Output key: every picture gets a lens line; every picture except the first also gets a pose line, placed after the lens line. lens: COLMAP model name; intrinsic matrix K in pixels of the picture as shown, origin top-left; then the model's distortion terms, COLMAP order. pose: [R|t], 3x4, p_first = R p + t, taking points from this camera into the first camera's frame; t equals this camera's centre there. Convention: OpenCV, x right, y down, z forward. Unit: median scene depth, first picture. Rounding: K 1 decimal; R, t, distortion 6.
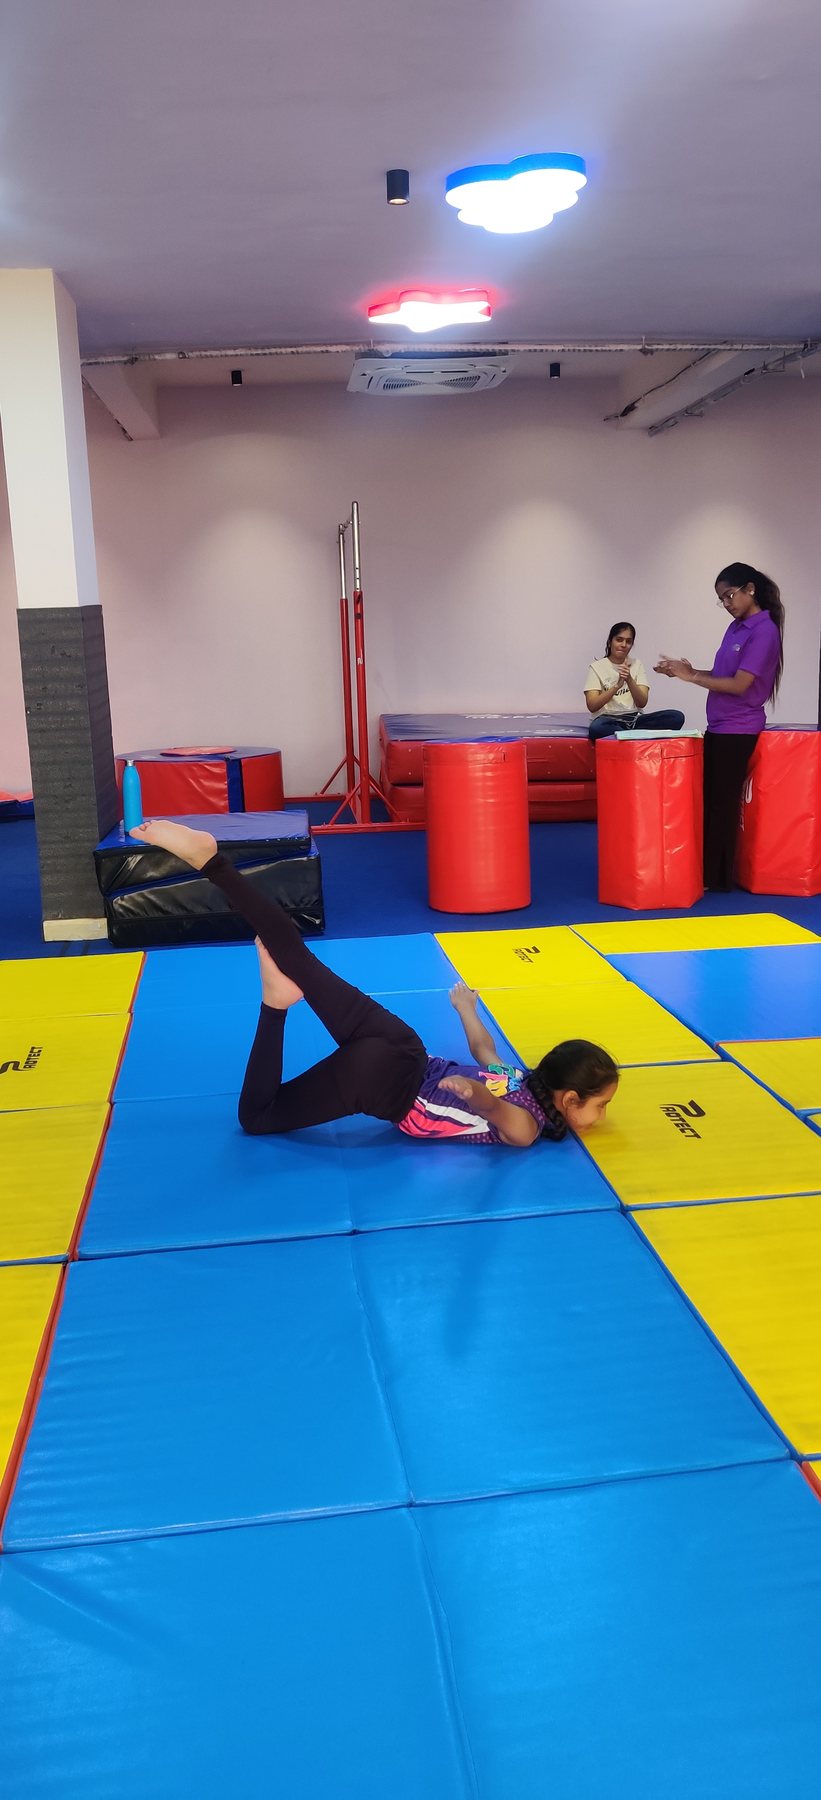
lens RADIAL K [[1376.2, 0, 410.5], [0, 1376.2, 900.0], [0, 0, 1]] dist [0.125851, -0.215344]
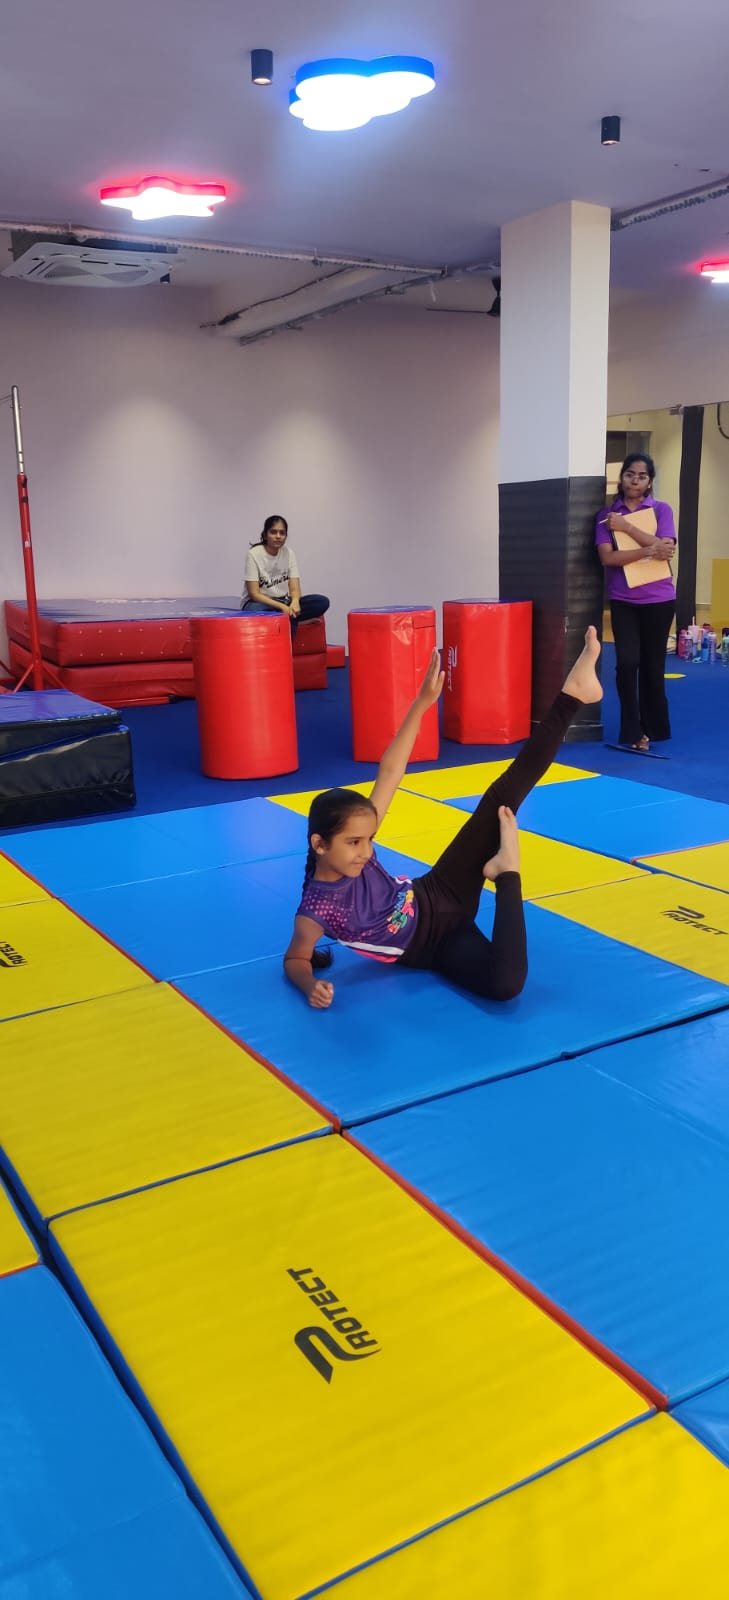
lens RADIAL K [[1223.3, 0, 364.5], [0, 1223.3, 800.0], [0, 0, 1]] dist [0.125851, -0.215344]
pose [[0.909768, -0.081683, 0.407000, -0.259866], [0.074572, 0.996658, 0.033334, 0.001253], [-0.408363, 0.000025, 0.912820, 0.097609]]
